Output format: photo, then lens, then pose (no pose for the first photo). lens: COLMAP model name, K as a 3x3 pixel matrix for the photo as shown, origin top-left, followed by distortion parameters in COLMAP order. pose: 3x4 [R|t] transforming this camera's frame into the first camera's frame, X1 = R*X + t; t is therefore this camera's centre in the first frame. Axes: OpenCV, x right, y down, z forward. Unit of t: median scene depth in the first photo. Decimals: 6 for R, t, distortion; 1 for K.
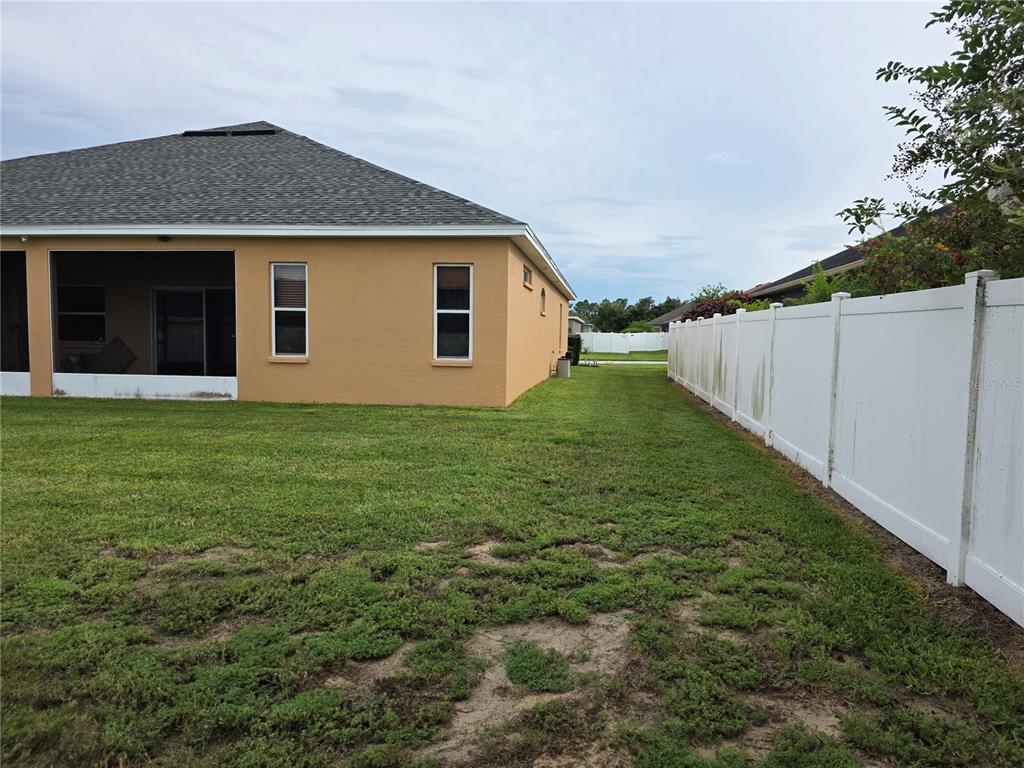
lens RADIAL K [[687.7, 0, 530.4], [0, 687.7, 382.4], [0, 0, 1]] dist [0.047287, -0.051250]
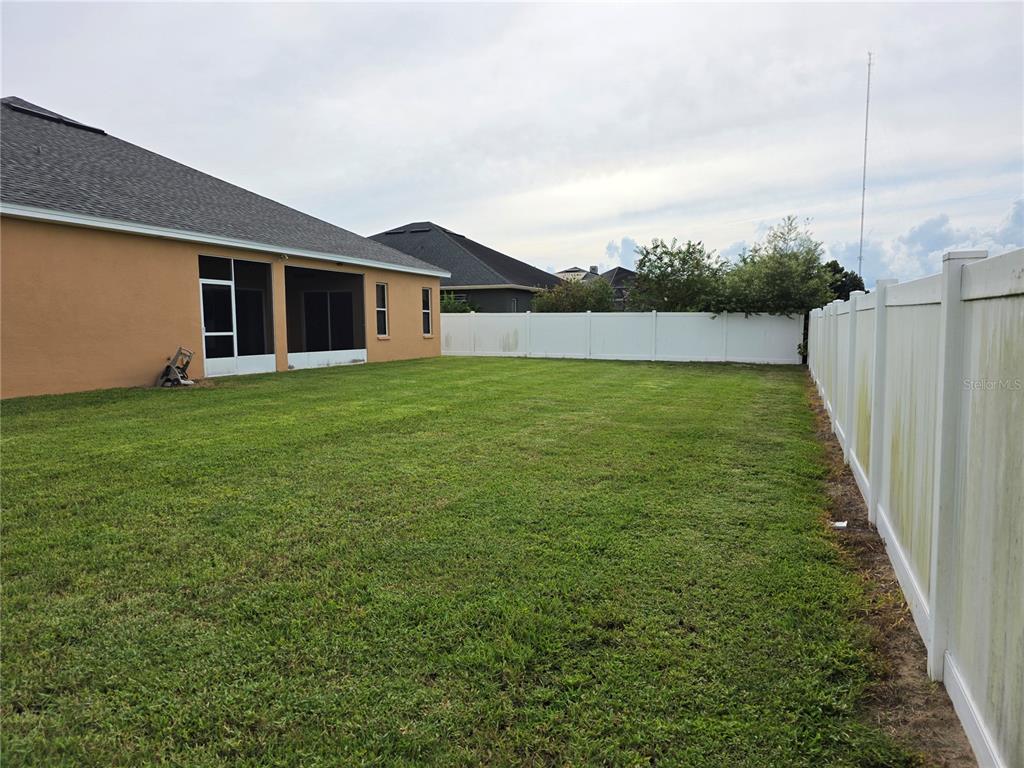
lens RADIAL K [[687.7, 0, 507.1], [0, 687.7, 394.2], [0, 0, 1]] dist [0.047287, -0.051250]
pose [[0.272803, -0.110315, 0.955725, -1.910454], [0.071145, 0.992998, 0.094309, -0.031755], [-0.959436, 0.042267, 0.278741, 0.198771]]
